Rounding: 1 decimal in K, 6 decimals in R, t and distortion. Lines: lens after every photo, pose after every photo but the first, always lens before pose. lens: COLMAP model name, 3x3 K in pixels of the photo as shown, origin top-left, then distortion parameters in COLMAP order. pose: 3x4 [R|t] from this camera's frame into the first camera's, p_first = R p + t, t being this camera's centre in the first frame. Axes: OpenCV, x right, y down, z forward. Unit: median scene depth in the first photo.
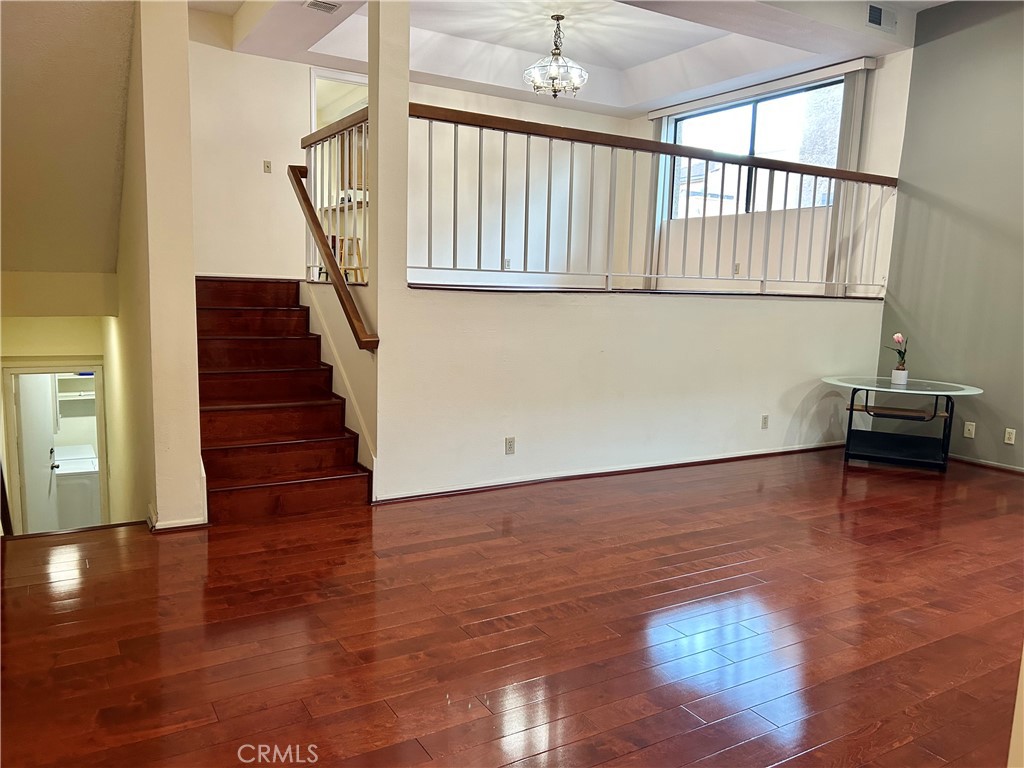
lens RADIAL K [[764.2, 0, 515.4], [0, 764.2, 377.8], [0, 0, 1]] dist [0.070246, -0.081552]
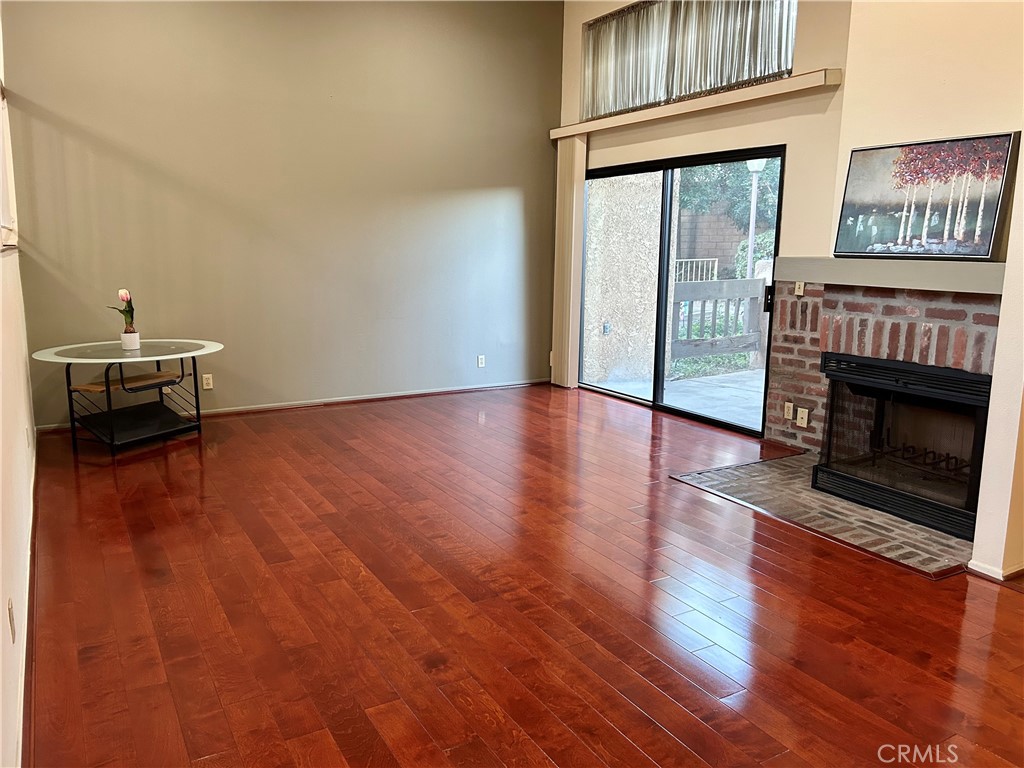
lens RADIAL K [[764.2, 0, 515.4], [0, 764.2, 377.8], [0, 0, 1]] dist [0.070246, -0.081552]
pose [[0.019560, -0.202278, 0.979133, -0.335674], [0.109345, 0.973879, 0.199008, -0.085483], [-0.993811, 0.103171, 0.041167, 0.562413]]
